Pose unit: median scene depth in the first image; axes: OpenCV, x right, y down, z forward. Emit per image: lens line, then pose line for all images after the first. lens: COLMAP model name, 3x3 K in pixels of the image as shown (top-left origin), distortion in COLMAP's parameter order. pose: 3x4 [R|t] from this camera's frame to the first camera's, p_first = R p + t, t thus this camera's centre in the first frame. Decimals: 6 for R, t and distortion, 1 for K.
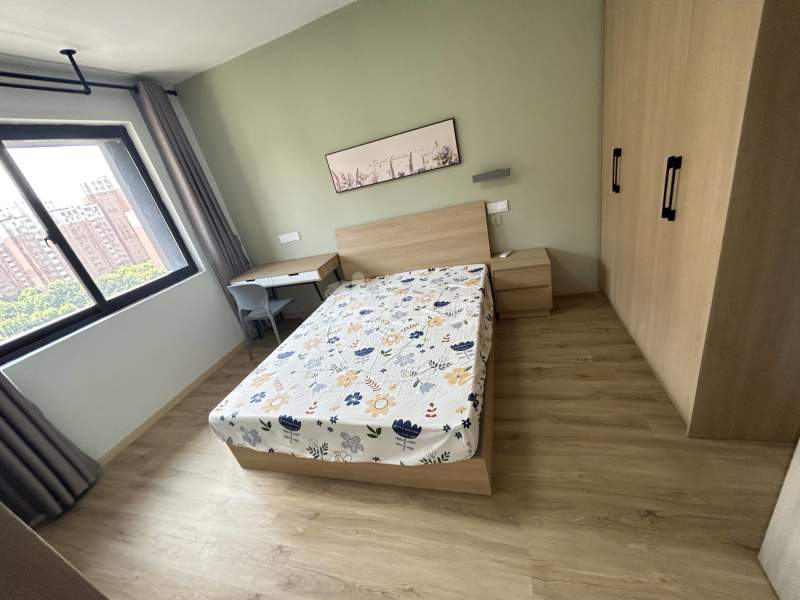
lens RADIAL K [[323.4, 0, 398.5], [0, 323.4, 298.7], [0, 0, 1]] dist [-0.001561, -0.000634]
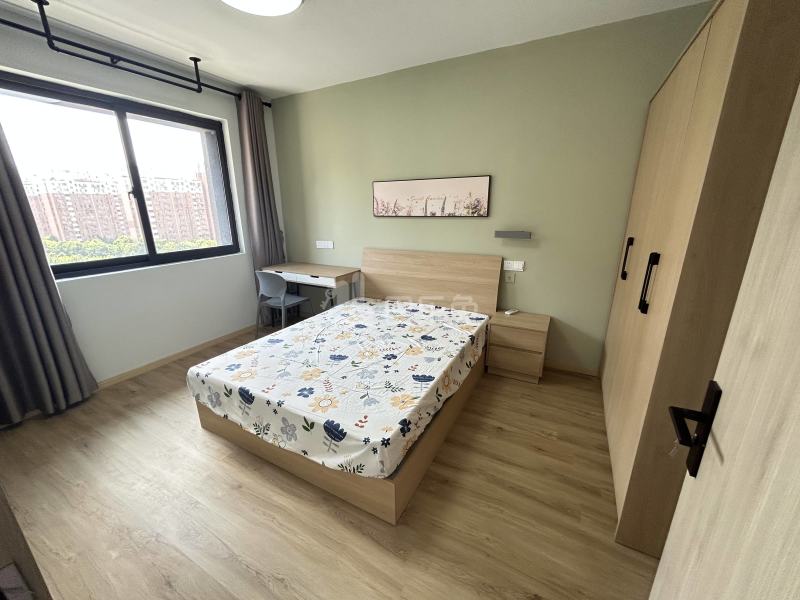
lens RADIAL K [[323.4, 0, 398.5], [0, 323.4, 298.7], [0, 0, 1]] dist [-0.001561, -0.000634]
pose [[0.951853, 0.273519, -0.138435, 0.142032], [-0.286729, 0.954110, -0.086372, 0.011527], [0.108457, 0.121907, 0.986598, -0.043936]]
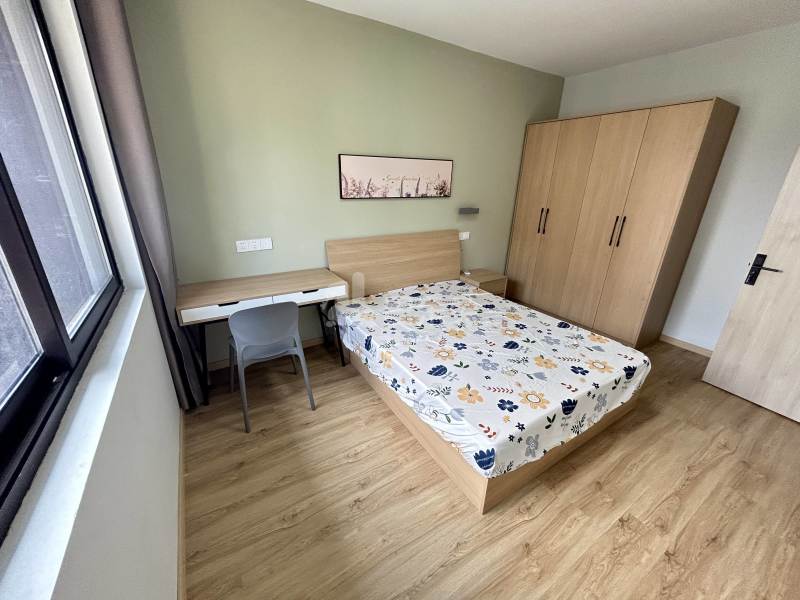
lens RADIAL K [[323.4, 0, 398.5], [0, 323.4, 298.7], [0, 0, 1]] dist [-0.001561, -0.000634]
pose [[0.645752, -0.023602, 0.763182, -0.936640], [0.135492, 0.987202, -0.084113, 0.040576], [-0.751430, 0.157721, 0.640685, 0.452099]]
